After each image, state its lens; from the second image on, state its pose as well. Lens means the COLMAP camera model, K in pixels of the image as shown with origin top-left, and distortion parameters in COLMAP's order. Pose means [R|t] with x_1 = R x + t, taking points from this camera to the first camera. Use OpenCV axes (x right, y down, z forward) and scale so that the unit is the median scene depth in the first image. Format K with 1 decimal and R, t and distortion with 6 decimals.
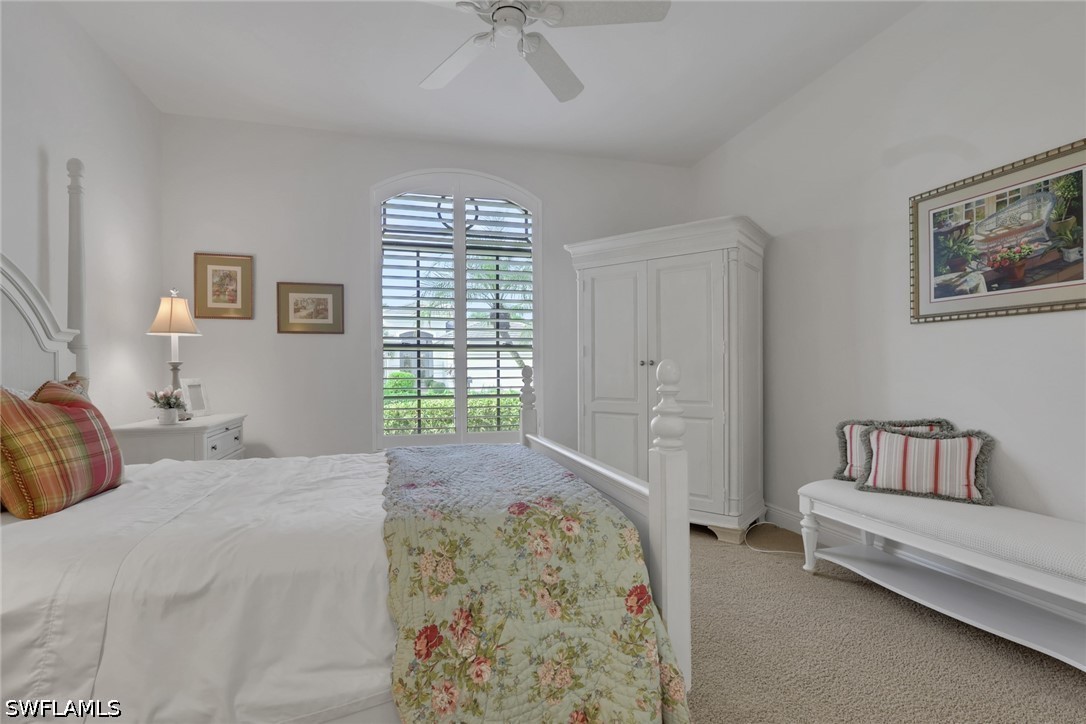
lens RADIAL K [[522.5, 0, 536.7], [0, 522.5, 367.6], [0, 0, 1]] dist [-0.006545, 0.001555]
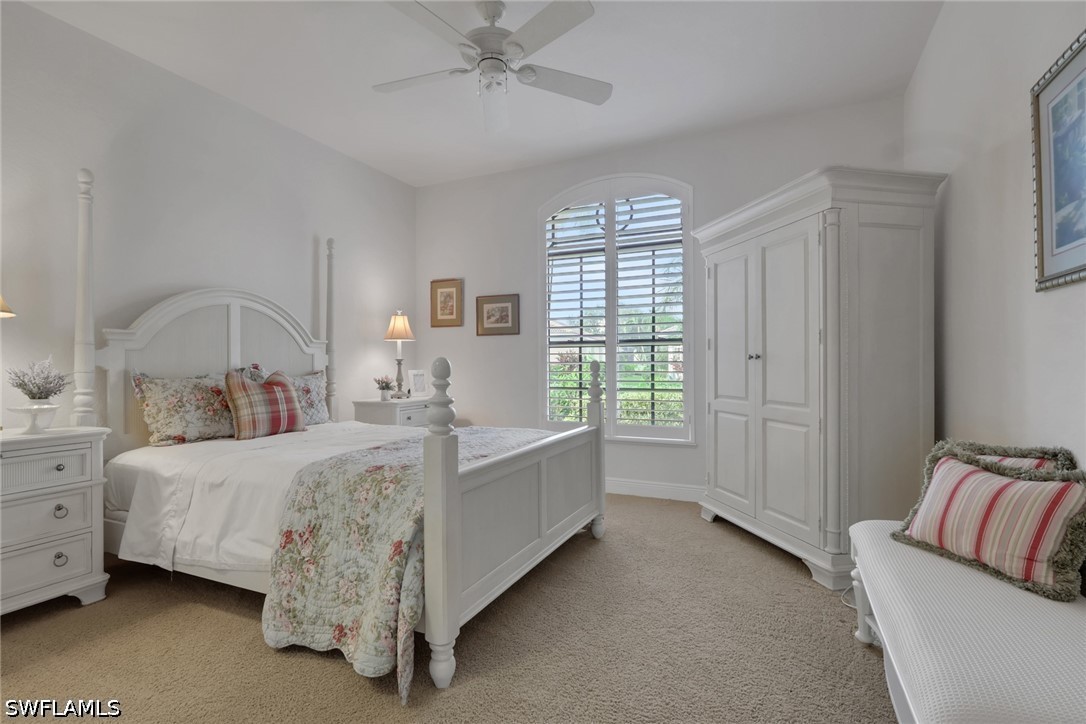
lens RADIAL K [[522.5, 0, 532.2], [0, 522.5, 359.4], [0, 0, 1]] dist [-0.006545, 0.001555]
pose [[0.758824, -0.004156, -0.651283, 0.568176], [0.002716, 0.999991, -0.003217, -0.003142], [0.651290, 0.000673, 0.758829, 0.121180]]
